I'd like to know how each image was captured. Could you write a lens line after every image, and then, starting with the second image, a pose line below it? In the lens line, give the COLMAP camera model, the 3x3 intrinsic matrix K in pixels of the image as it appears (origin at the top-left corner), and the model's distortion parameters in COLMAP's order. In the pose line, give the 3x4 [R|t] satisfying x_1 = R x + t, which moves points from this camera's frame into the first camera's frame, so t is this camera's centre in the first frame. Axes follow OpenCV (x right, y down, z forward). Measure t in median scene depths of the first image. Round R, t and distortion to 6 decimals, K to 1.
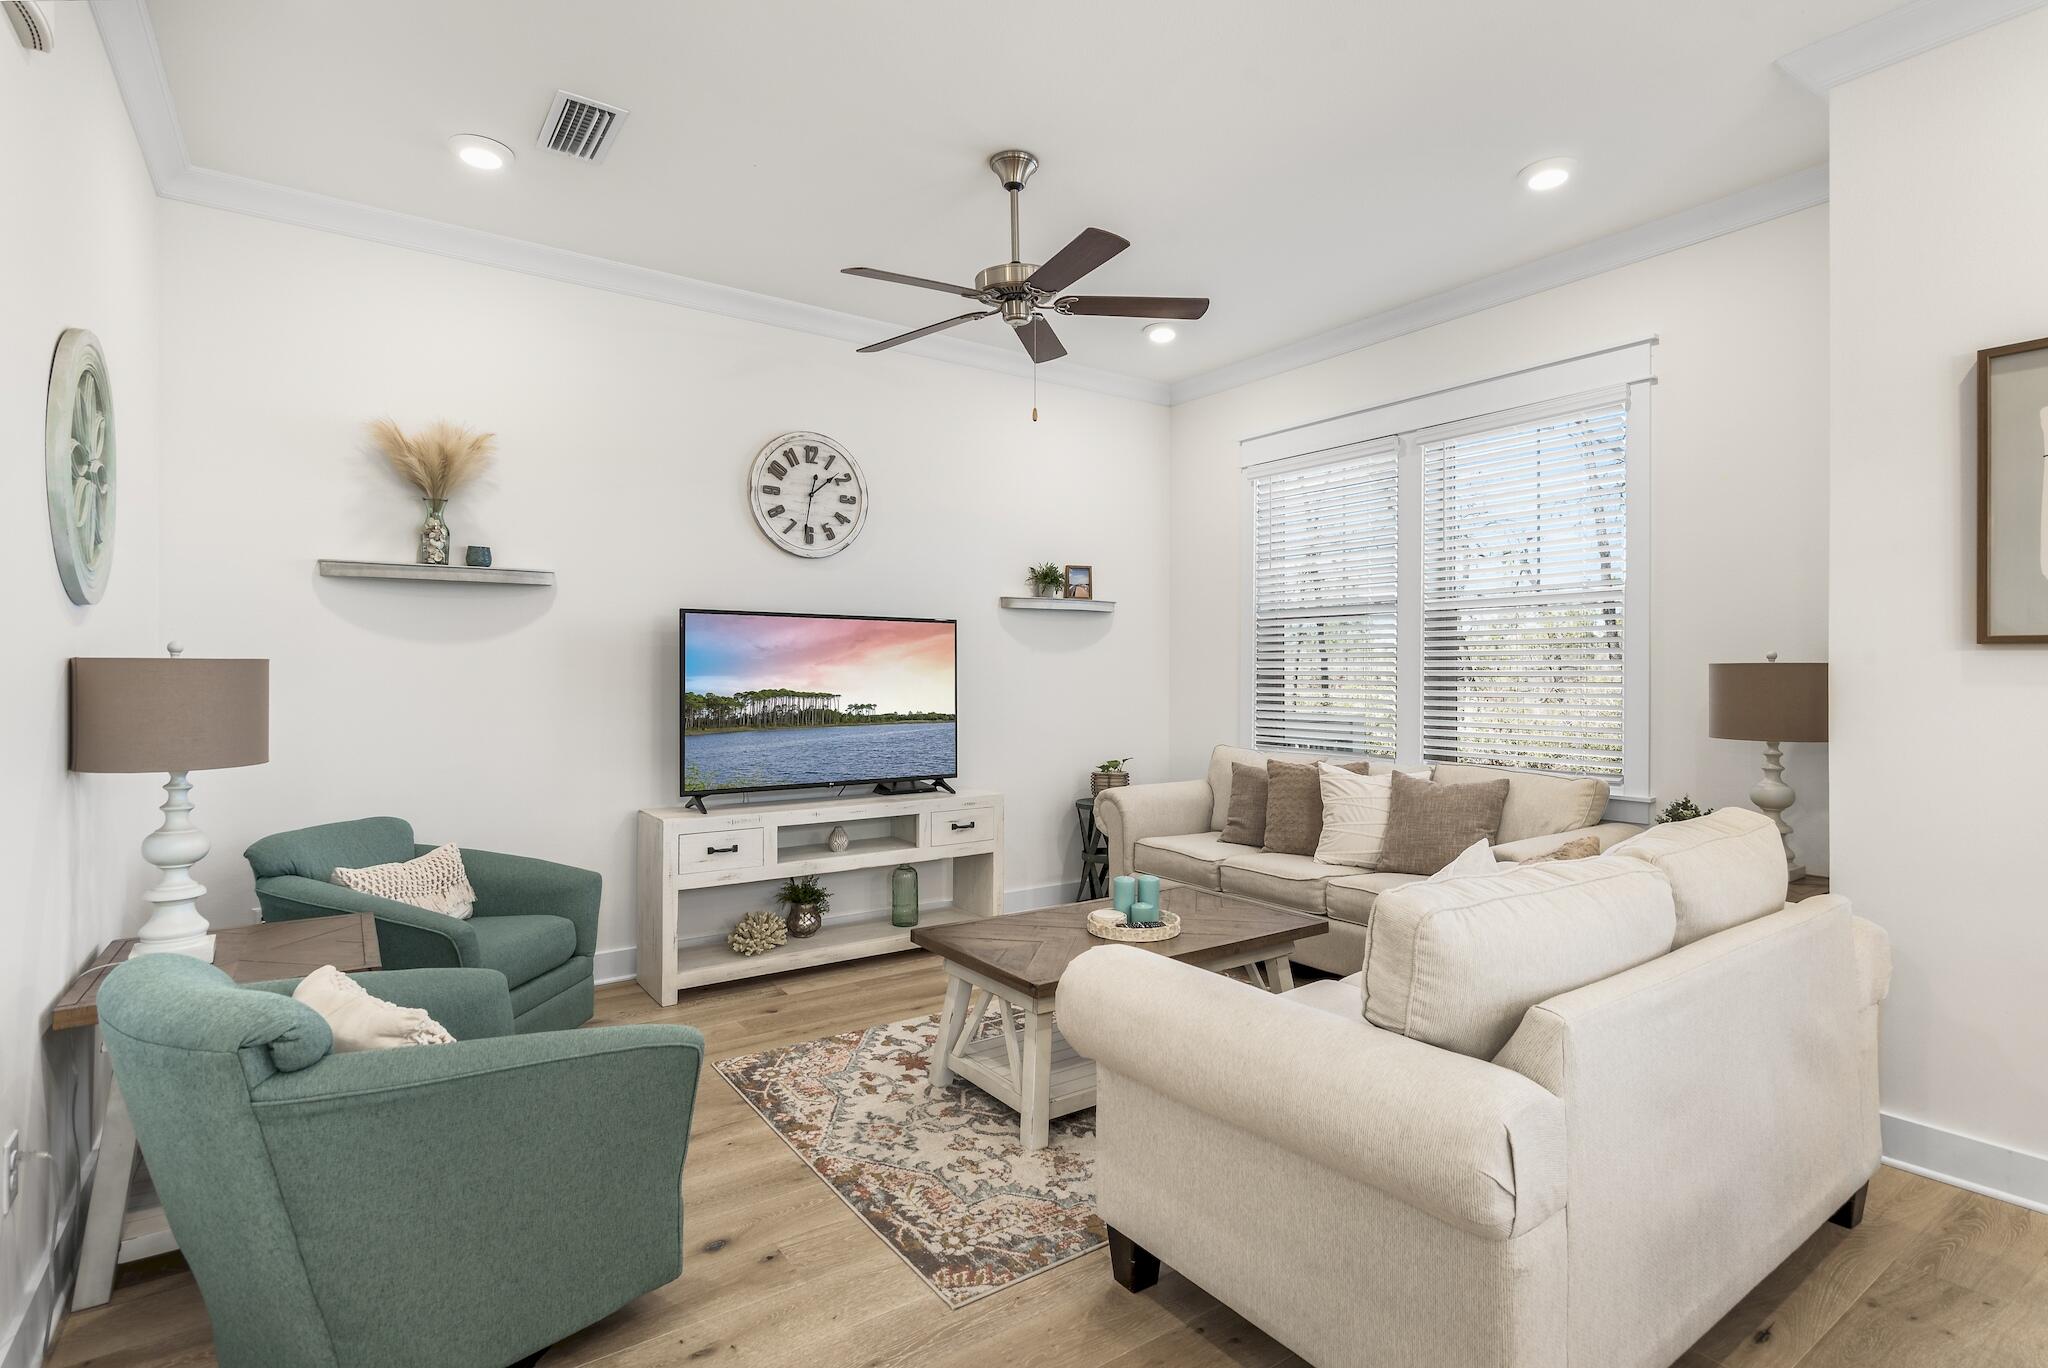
lens RADIAL K [[1006.1, 0, 1024.0], [0, 1006.1, 684.0], [0, 0, 1]] dist [0.001931, 0.000756]
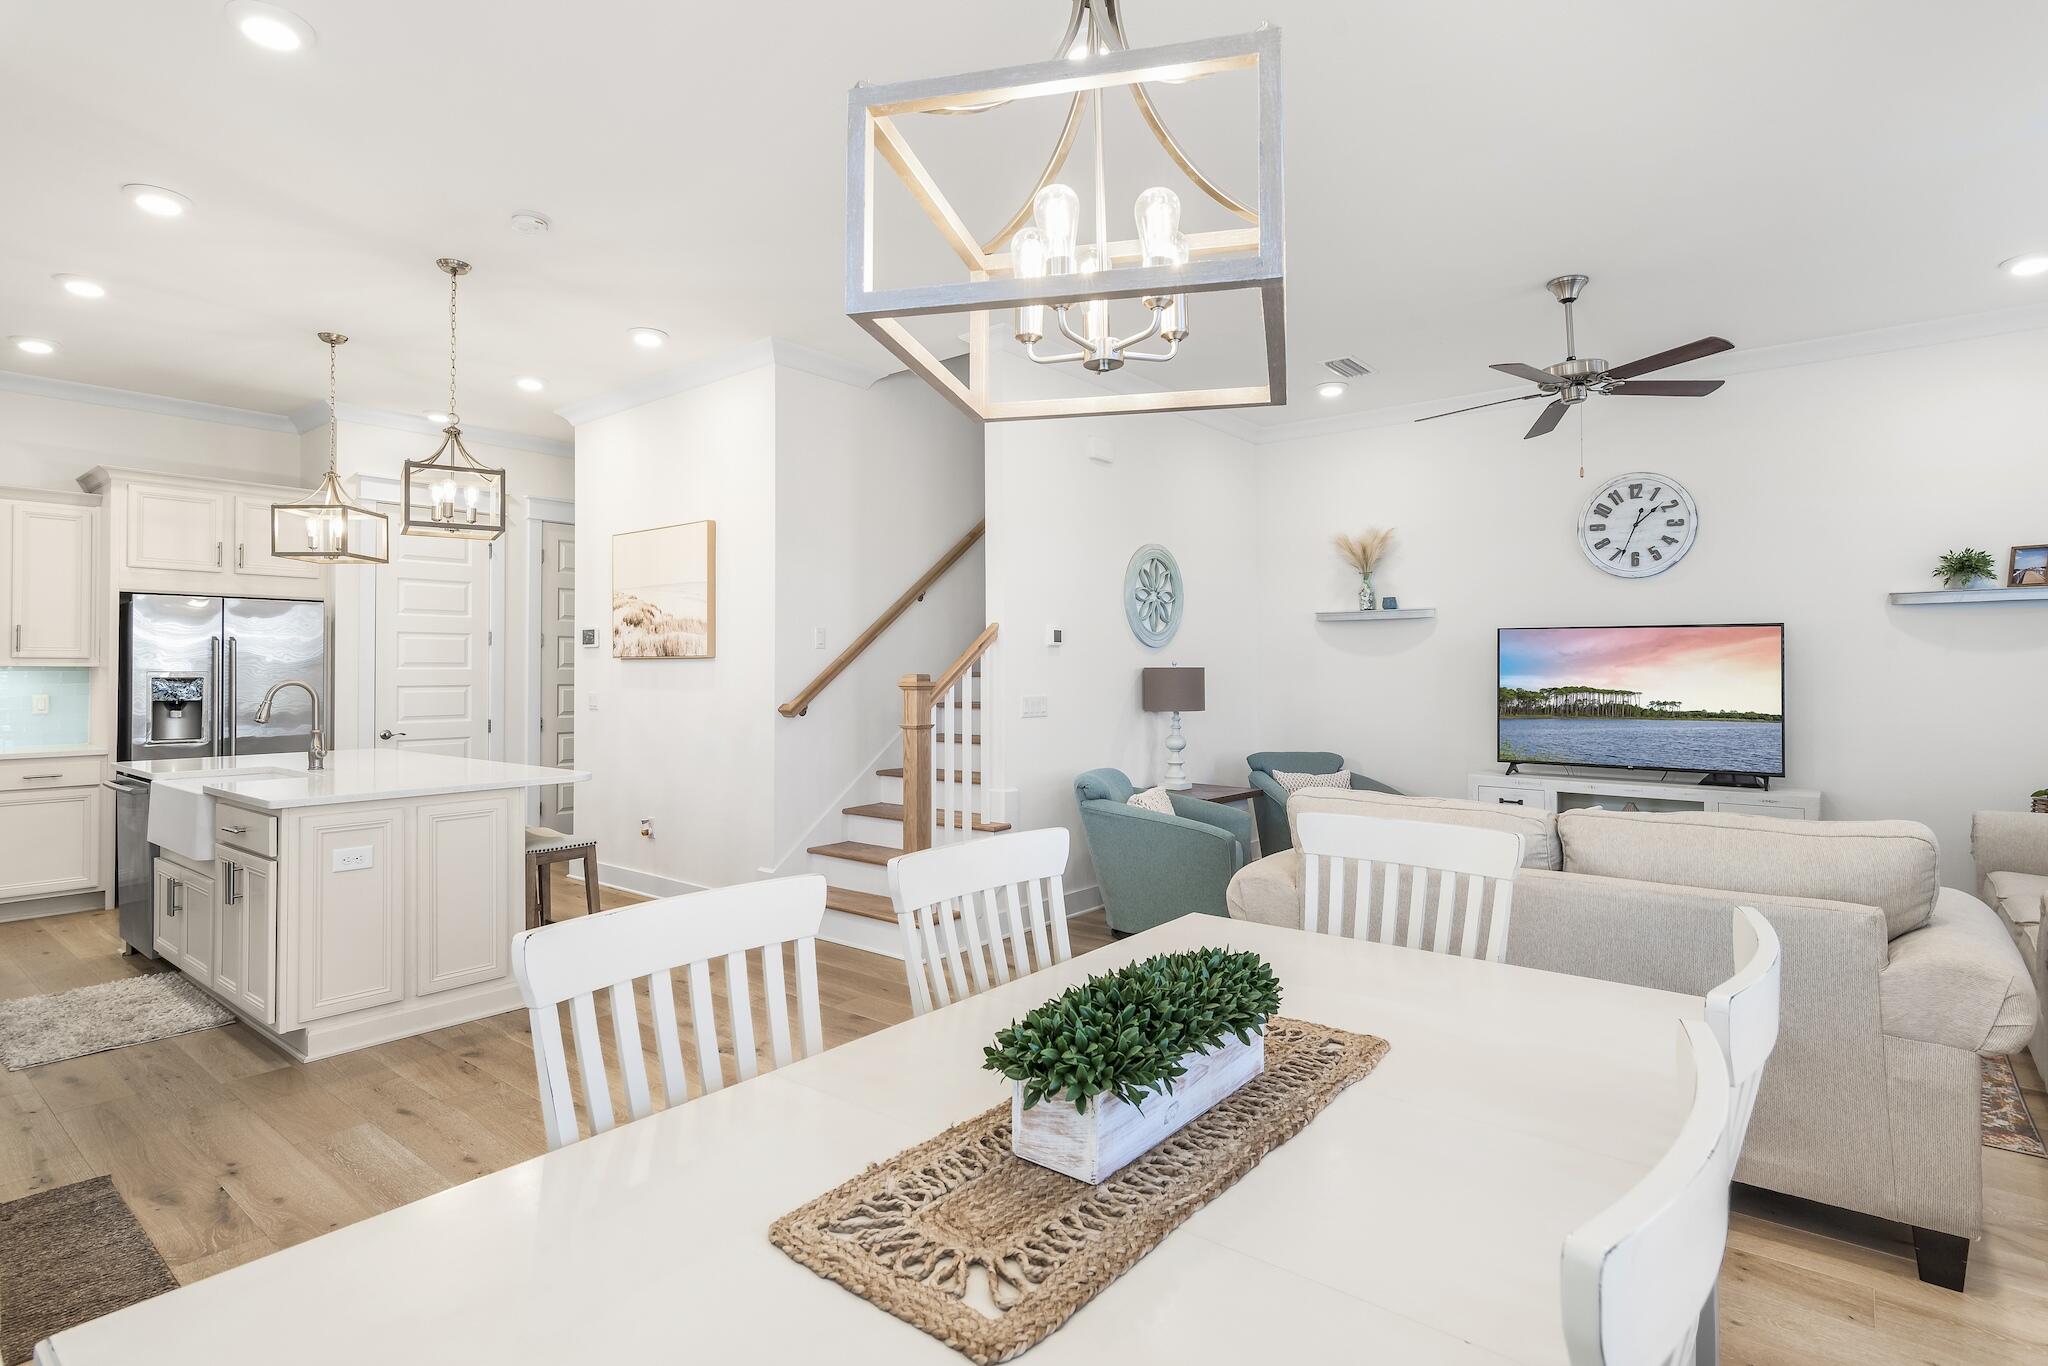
lens RADIAL K [[1006.1, 0, 1024.0], [0, 1006.1, 683.0], [0, 0, 1]] dist [0.001931, 0.000756]
pose [[0.274251, 0.009338, -0.961613, 0.755822], [-0.014716, 0.999877, 0.005513, 0.003634], [0.961545, 0.012639, 0.274355, -0.023690]]
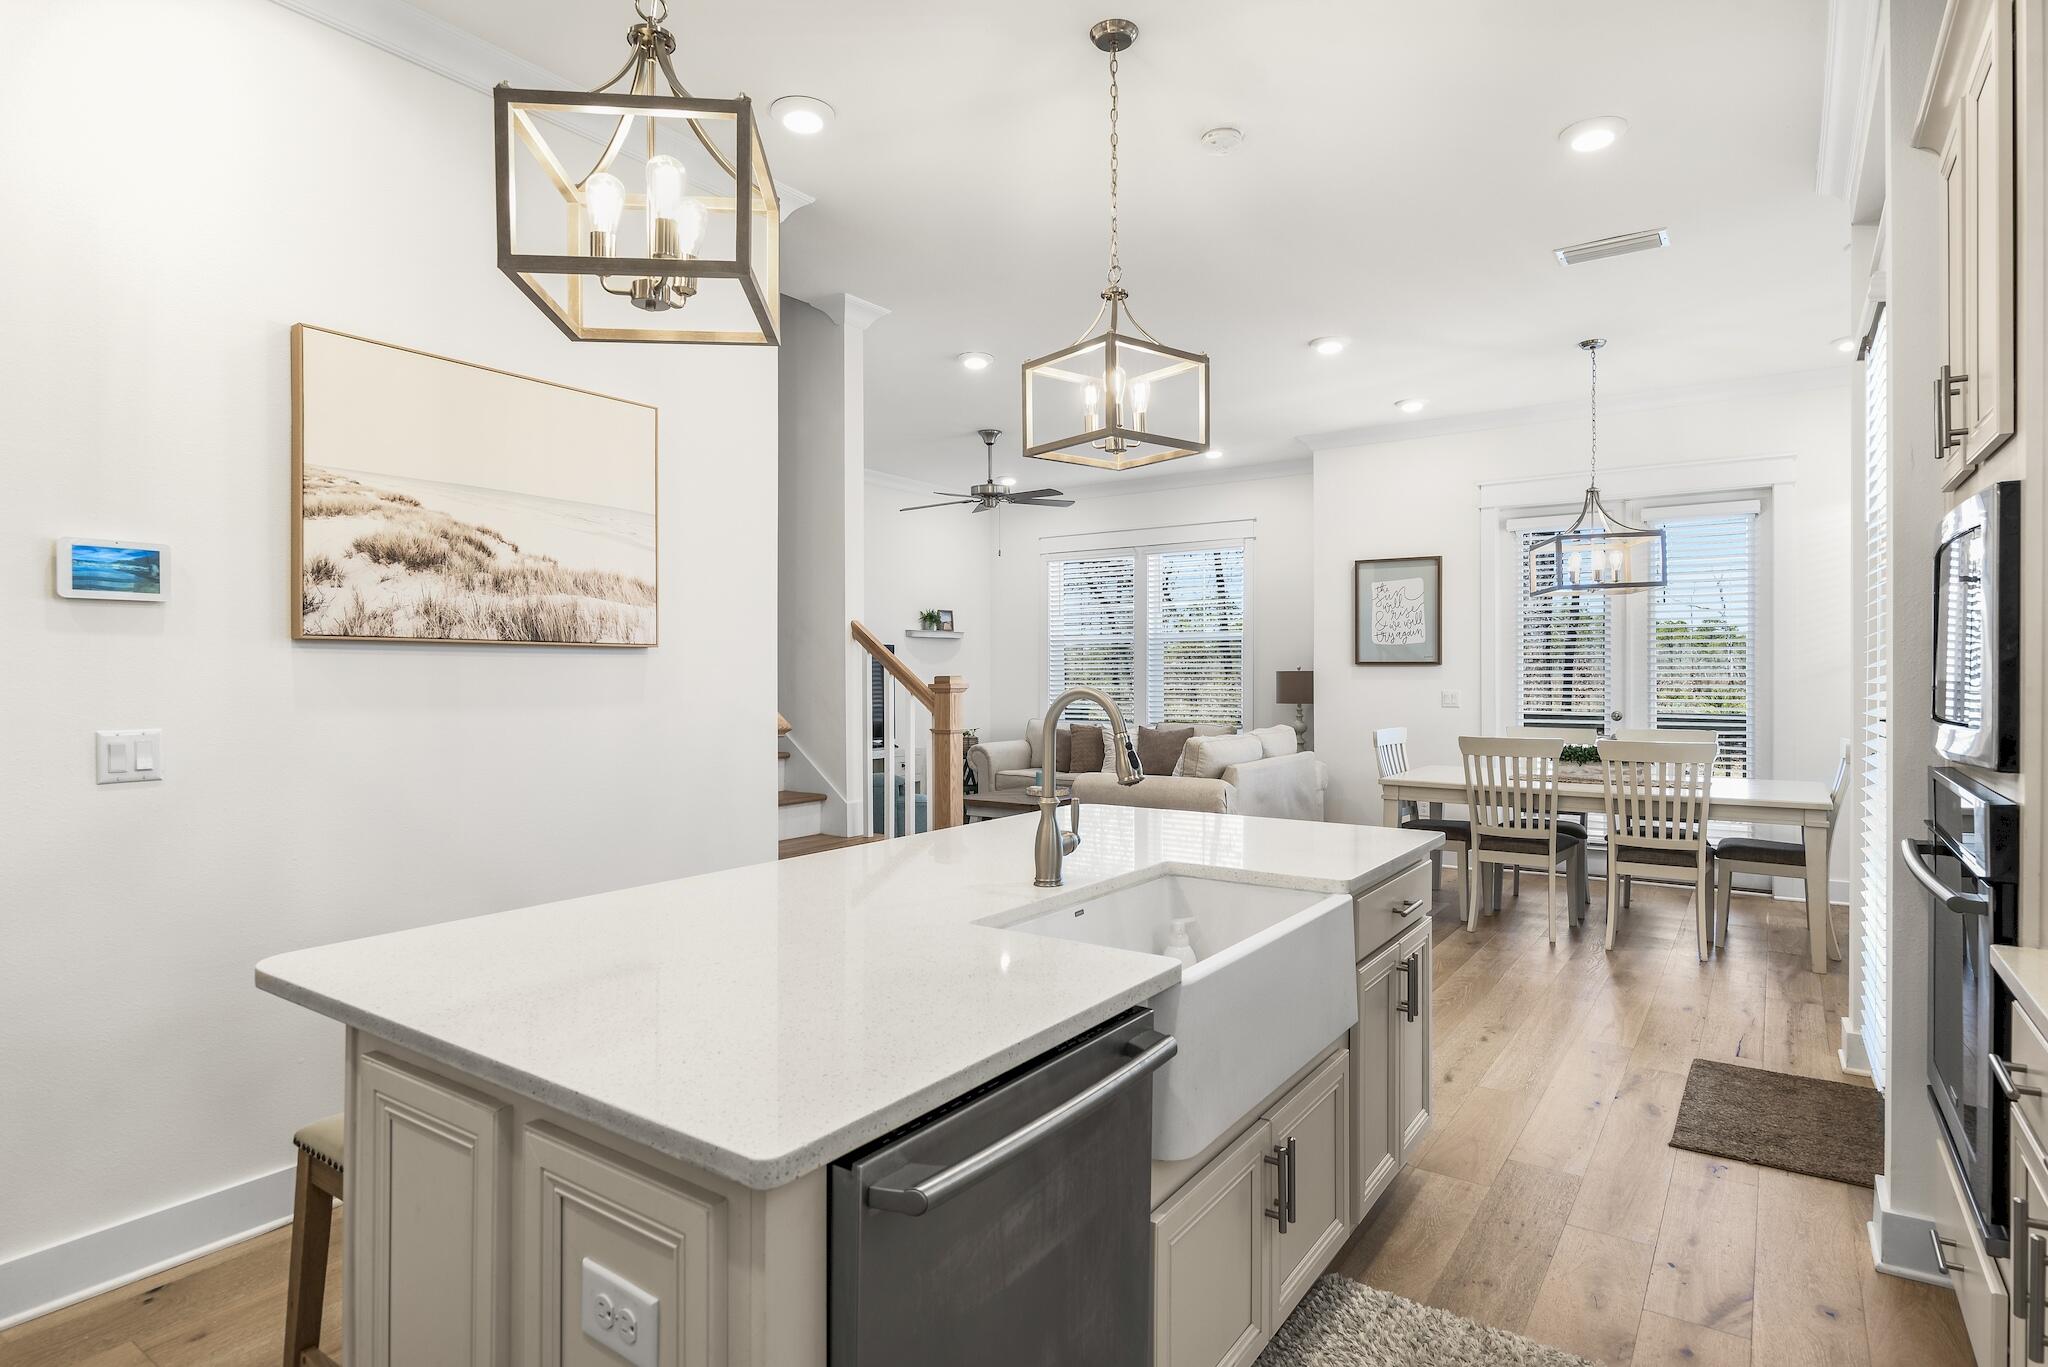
lens RADIAL K [[1073.7, 0, 998.0], [0, 1073.7, 688.9], [0, 0, 1]] dist [0.000695, 0.000146]
pose [[0.947259, -0.004150, 0.320443, -0.529691], [0.005074, 0.999985, -0.002051, 0.016243], [-0.320430, 0.003569, 0.947265, -0.837219]]
